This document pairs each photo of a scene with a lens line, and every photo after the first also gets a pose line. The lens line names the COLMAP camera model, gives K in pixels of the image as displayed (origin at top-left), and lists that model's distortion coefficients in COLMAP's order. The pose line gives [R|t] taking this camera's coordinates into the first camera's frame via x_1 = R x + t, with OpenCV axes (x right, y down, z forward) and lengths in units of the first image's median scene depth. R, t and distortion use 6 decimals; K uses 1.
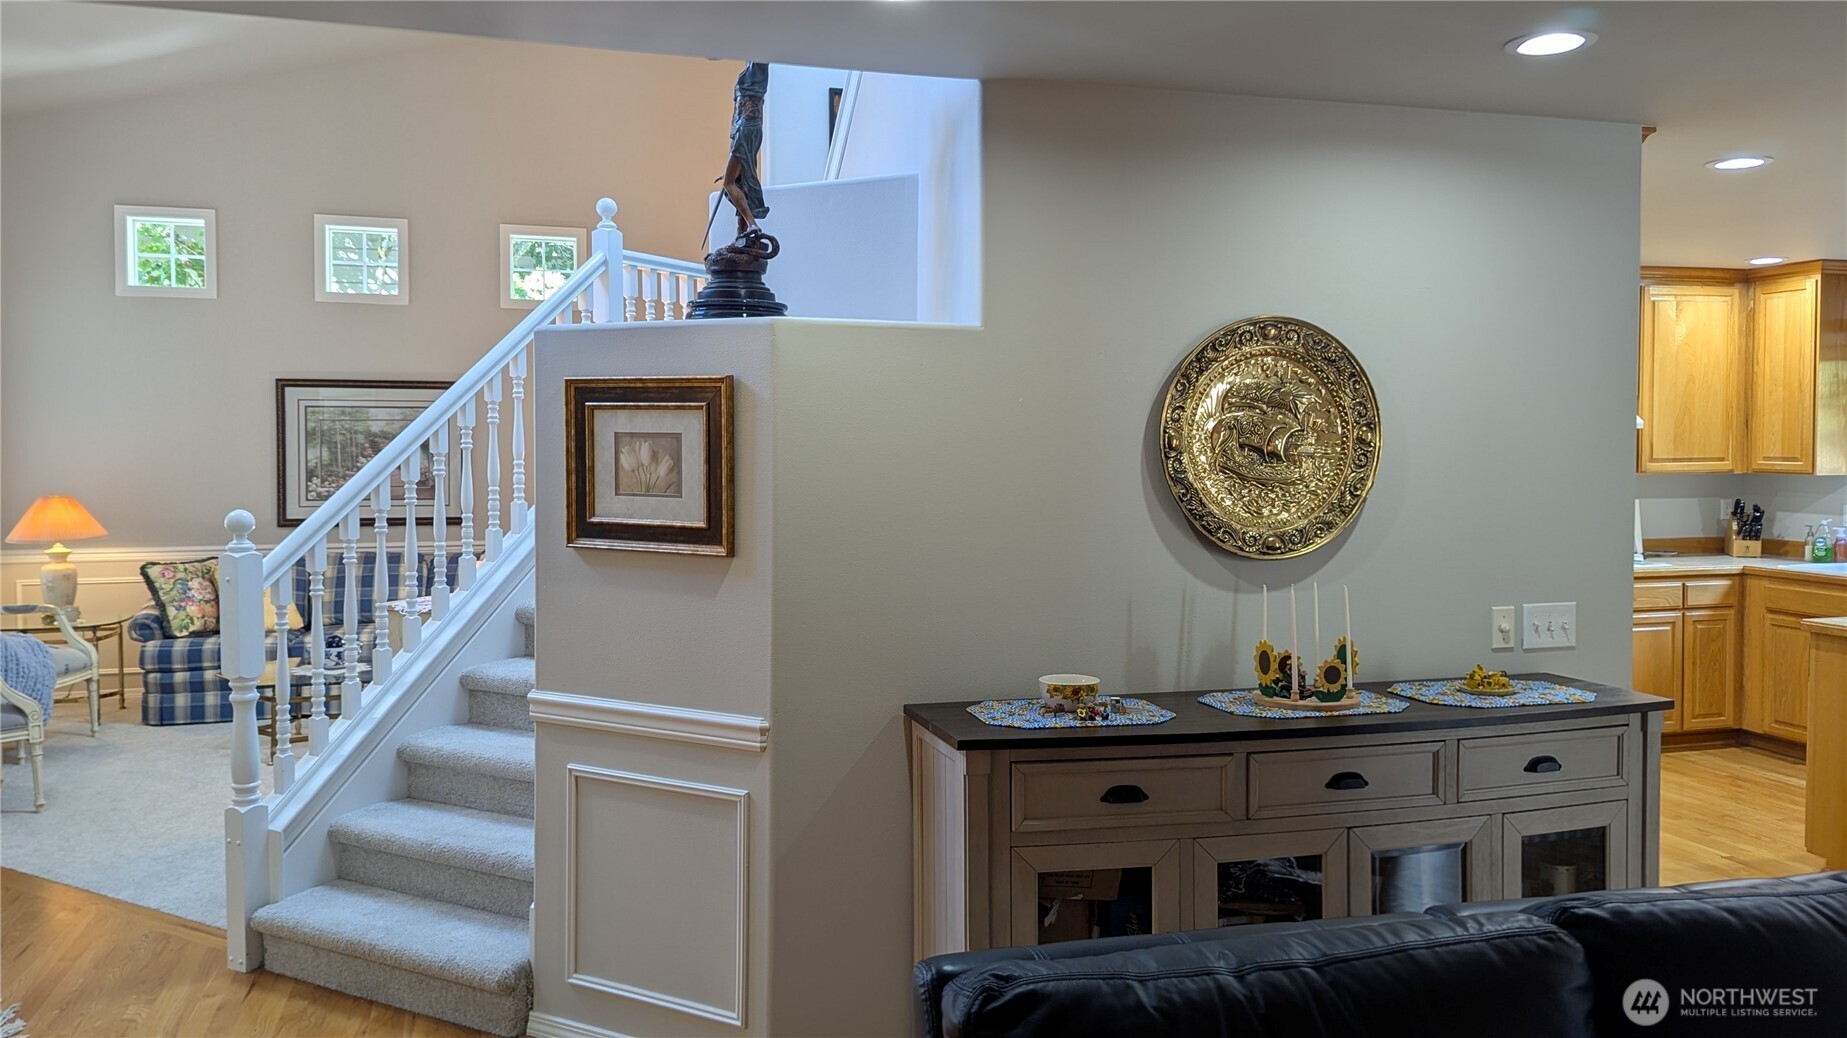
lens RADIAL K [[1385.6, 0, 926.9], [0, 1385.6, 477.1], [0, 0, 1]] dist [0.055453, -0.049358]
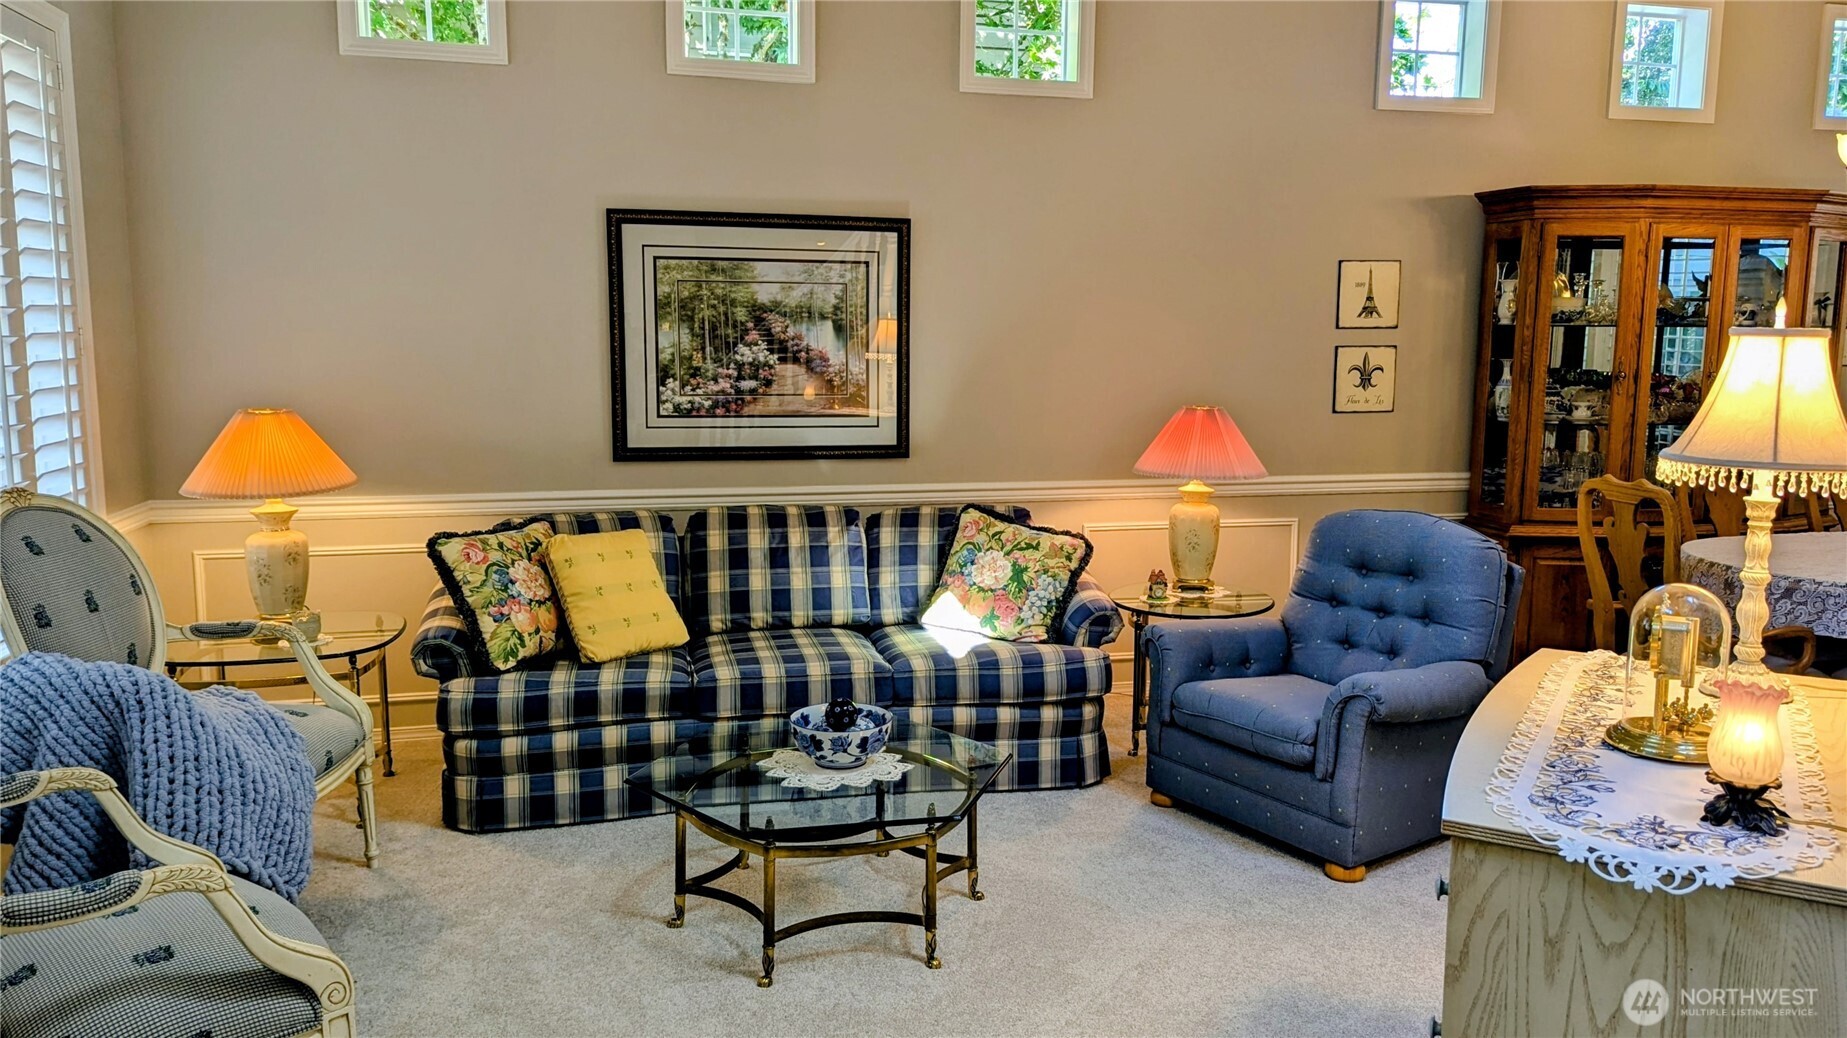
lens RADIAL K [[1354.5, 0, 955.2], [0, 1354.5, 505.1], [0, 0, 1]] dist [0.066948, -0.057159]
pose [[0.999482, 0.009521, -0.030749, -0.572617], [-0.006338, 0.994761, 0.102028, -0.011319], [0.031559, -0.101780, 0.994306, 0.807201]]
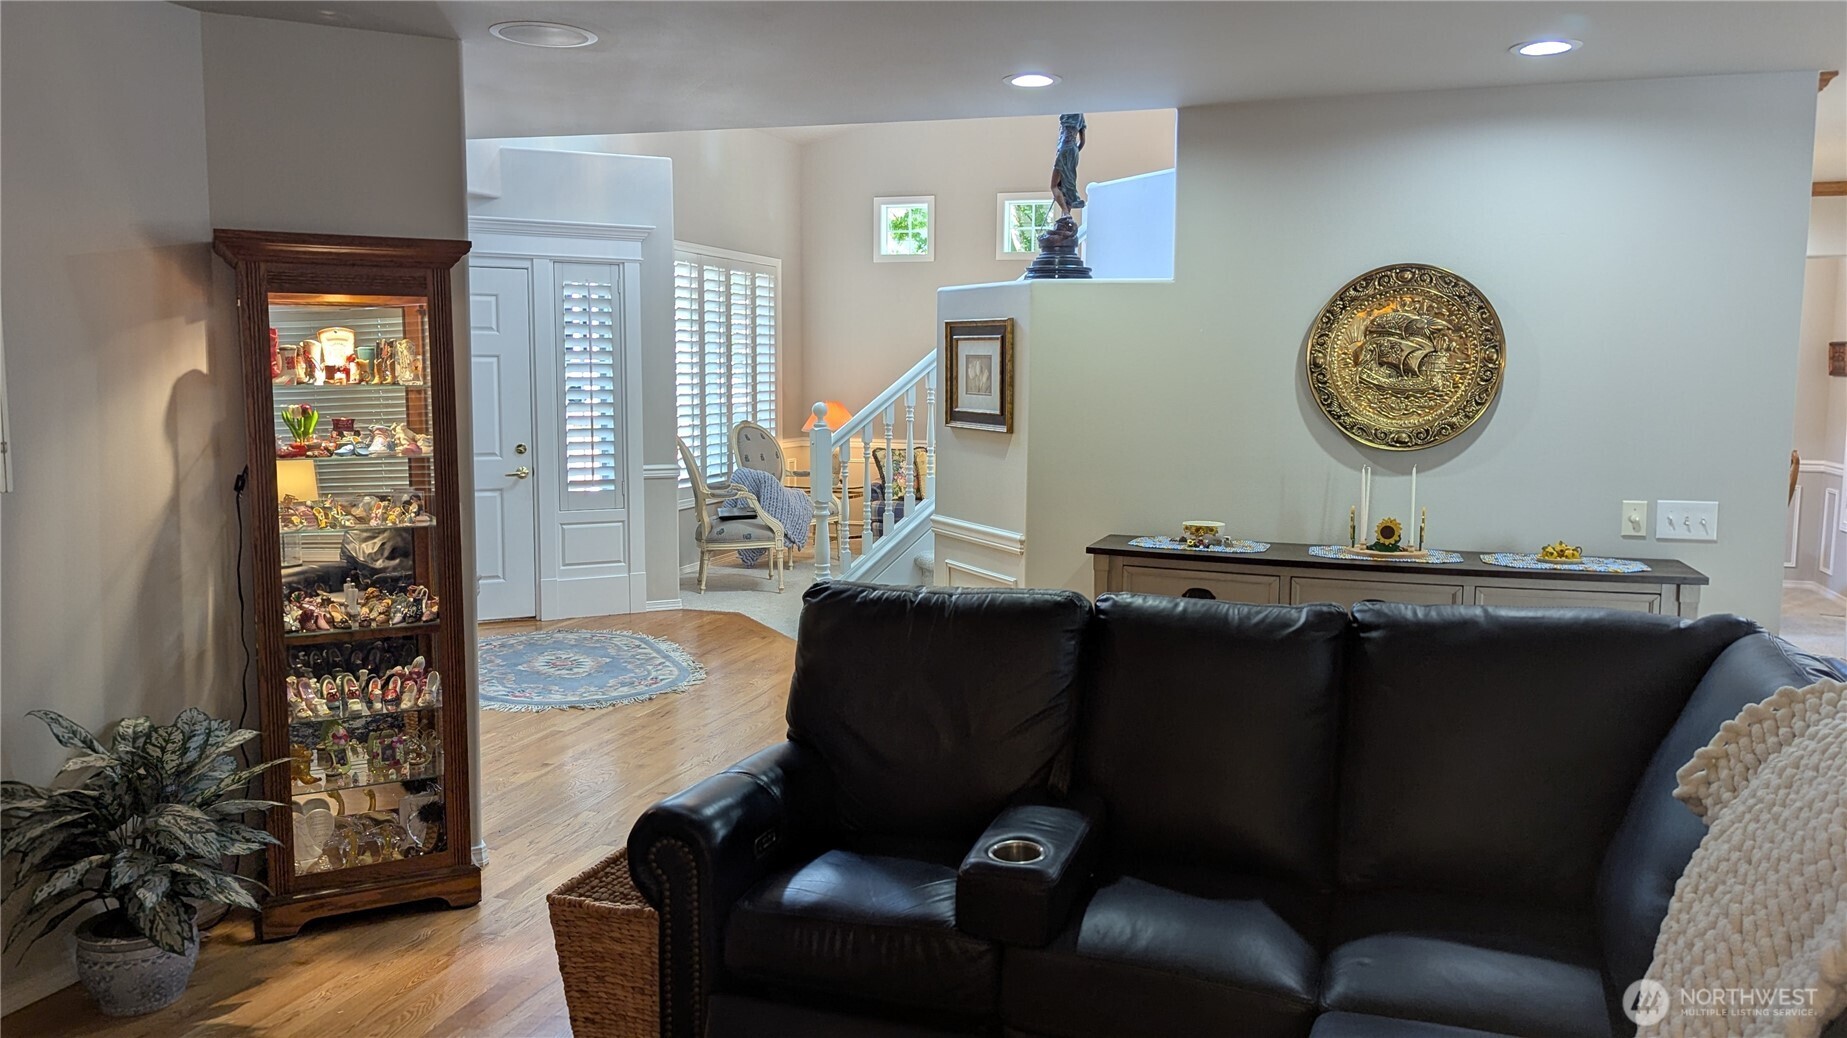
lens RADIAL K [[1354.5, 0, 932.9], [0, 1354.5, 516.7], [0, 0, 1]] dist [0.066948, -0.057159]
pose [[0.834397, 0.064889, -0.547332, 0.462695], [-0.020749, 0.996040, 0.086454, 0.014718], [0.550774, -0.060780, 0.832439, -0.252917]]
